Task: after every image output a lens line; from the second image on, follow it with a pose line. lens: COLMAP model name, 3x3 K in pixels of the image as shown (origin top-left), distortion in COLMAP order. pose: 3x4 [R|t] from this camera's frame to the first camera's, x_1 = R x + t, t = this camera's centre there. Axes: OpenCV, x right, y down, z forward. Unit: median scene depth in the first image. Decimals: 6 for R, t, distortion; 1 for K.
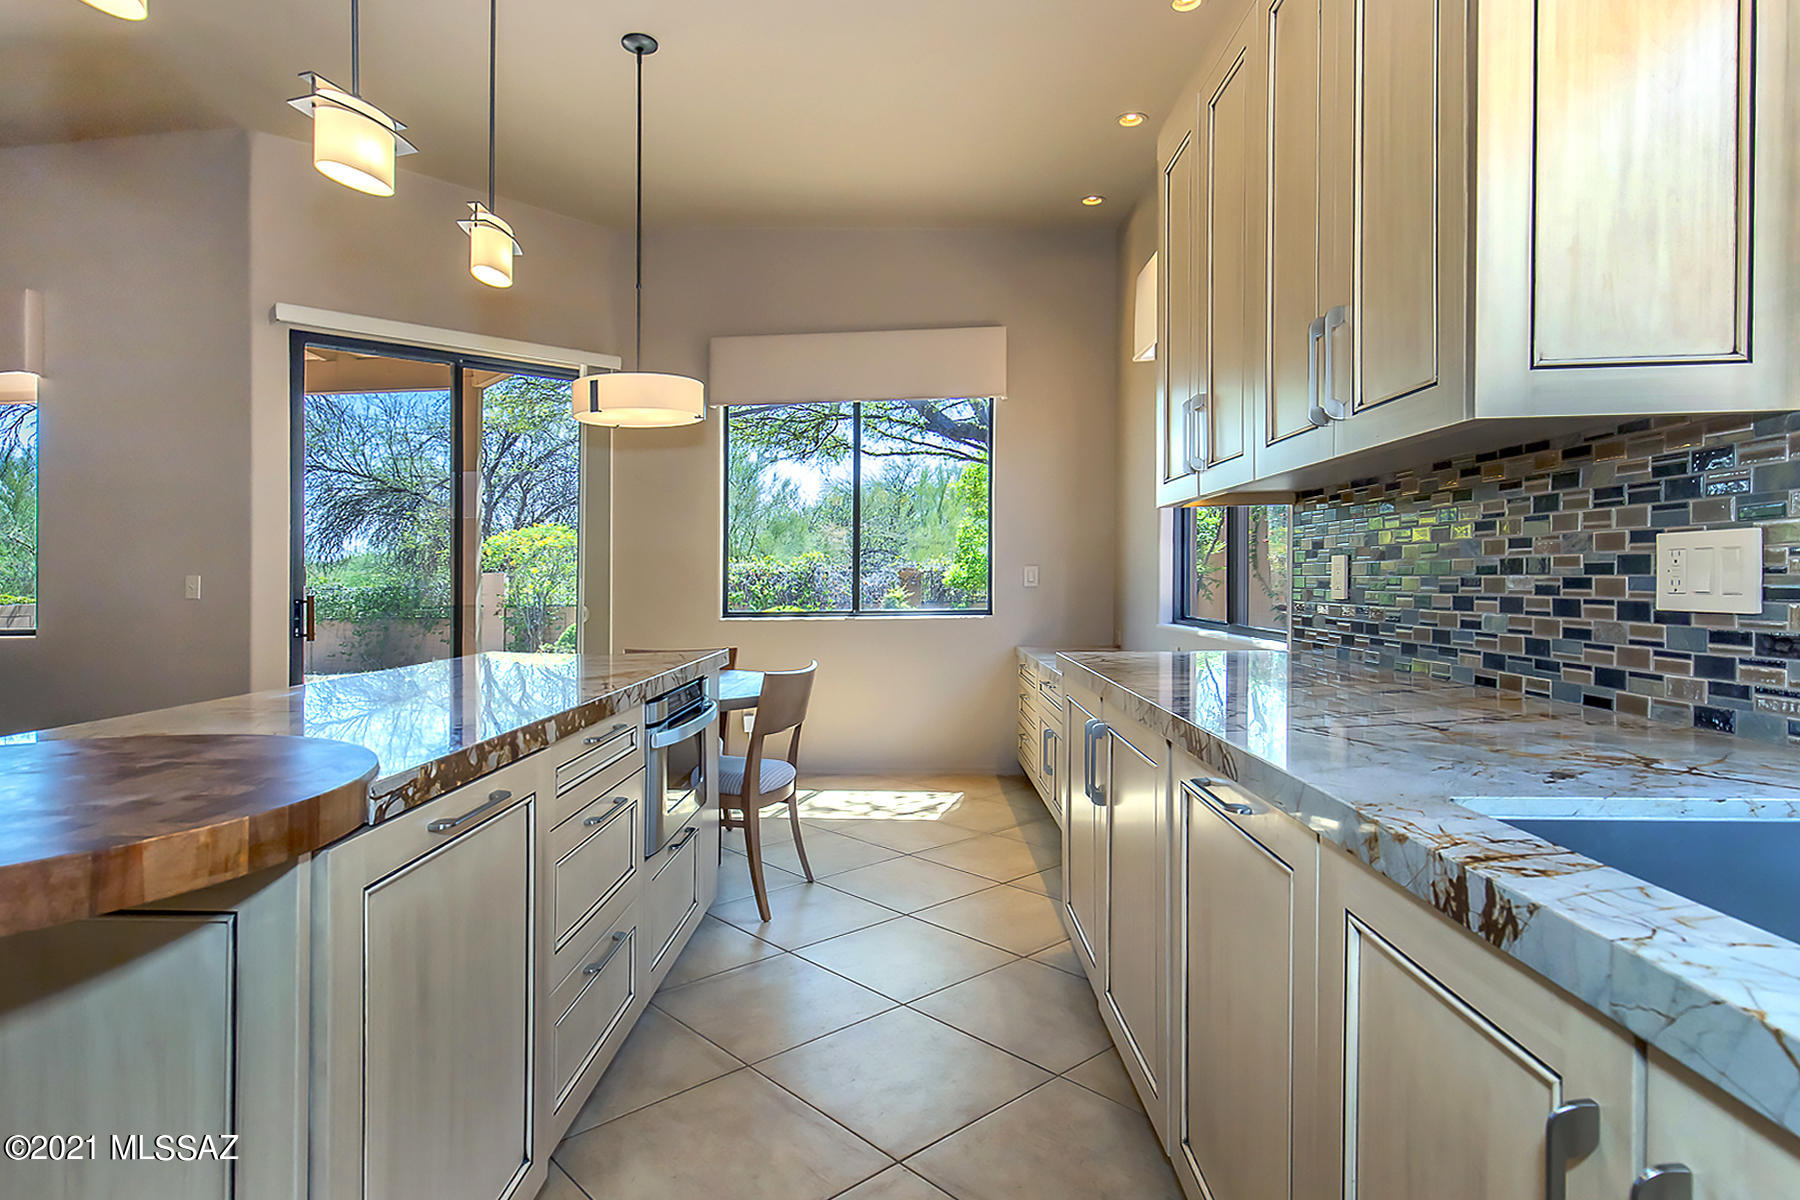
lens RADIAL K [[834.2, 0, 837.4], [0, 834.2, 585.0], [0, 0, 1]] dist [0.002080, -0.000286]
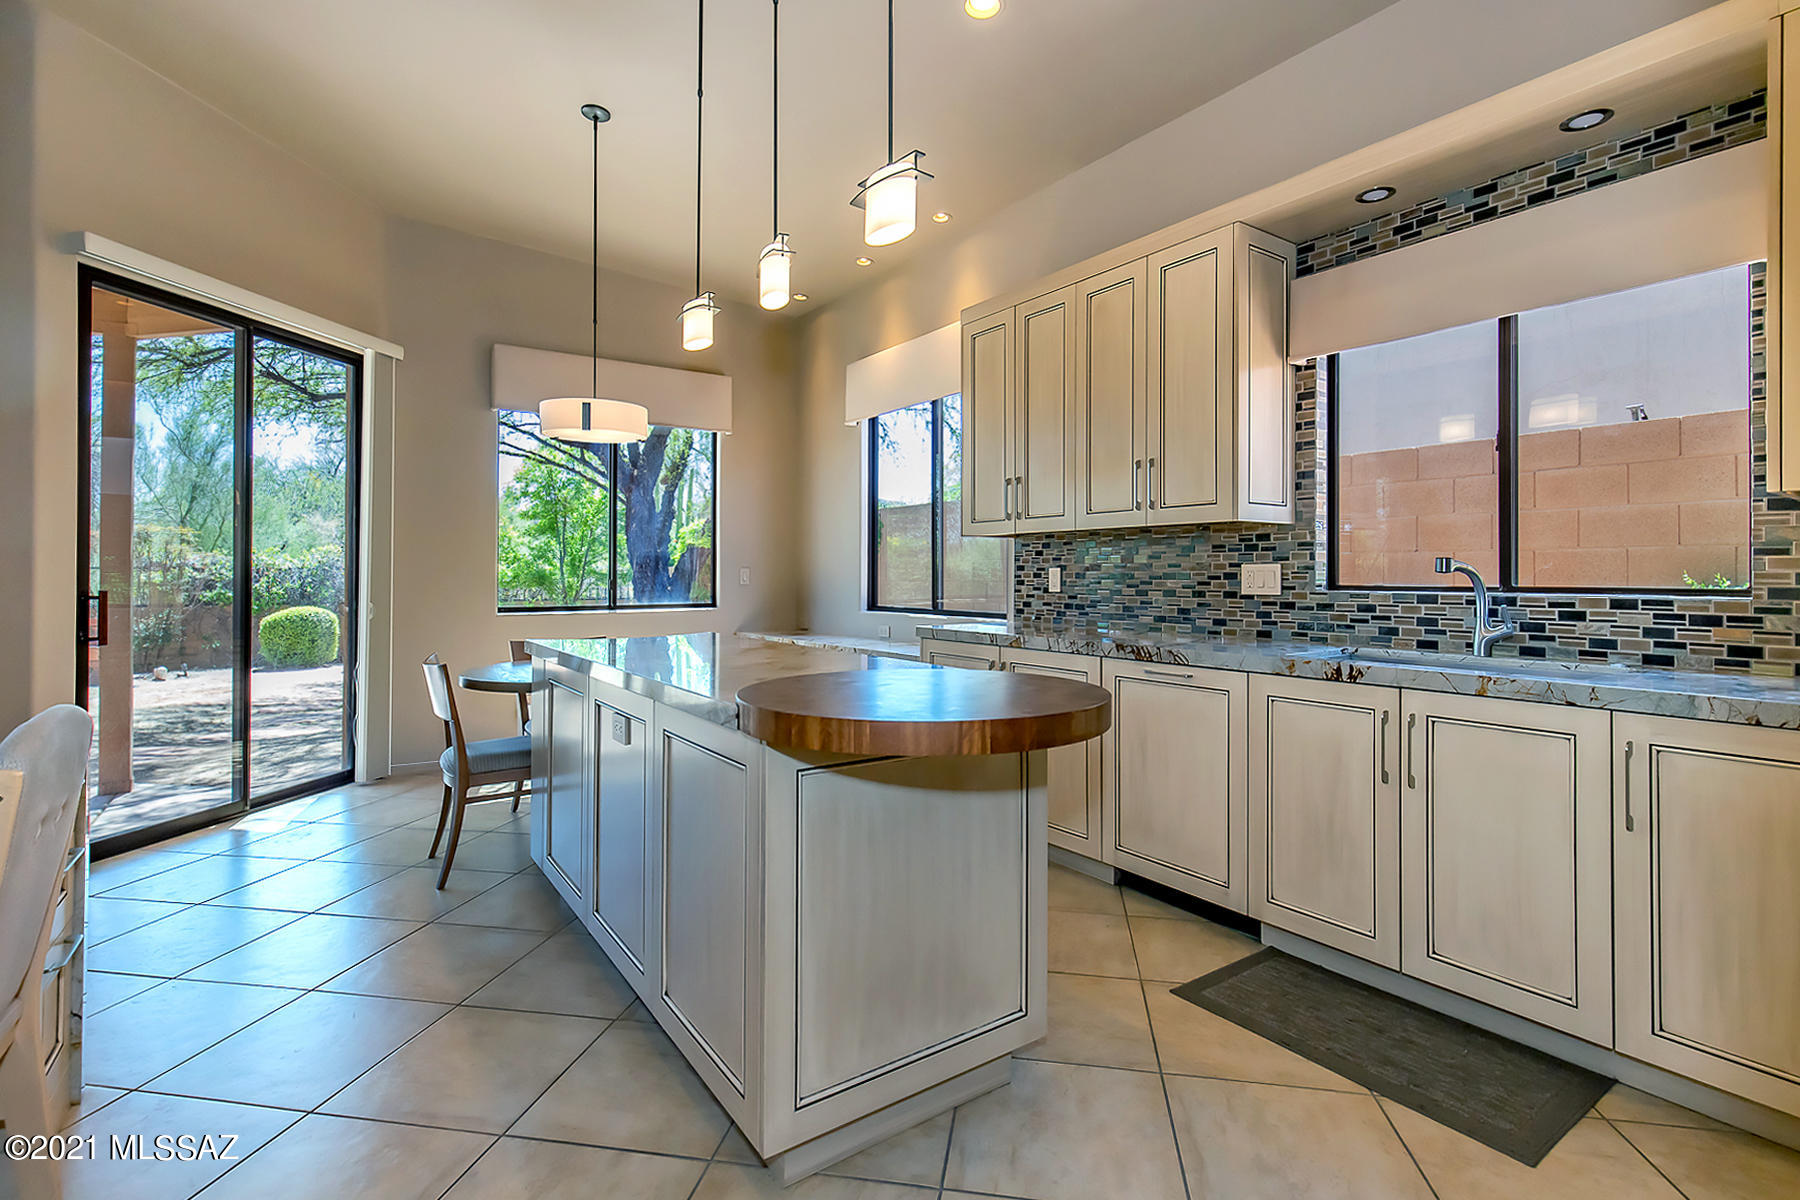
lens RADIAL K [[834.2, 0, 842.6], [0, 834.2, 562.0], [0, 0, 1]] dist [0.002080, -0.000286]
pose [[0.786423, 0.022292, 0.617286, -1.324207], [-0.006101, 0.999580, -0.028325, 0.009544], [-0.617658, 0.018509, 0.786229, -0.219615]]
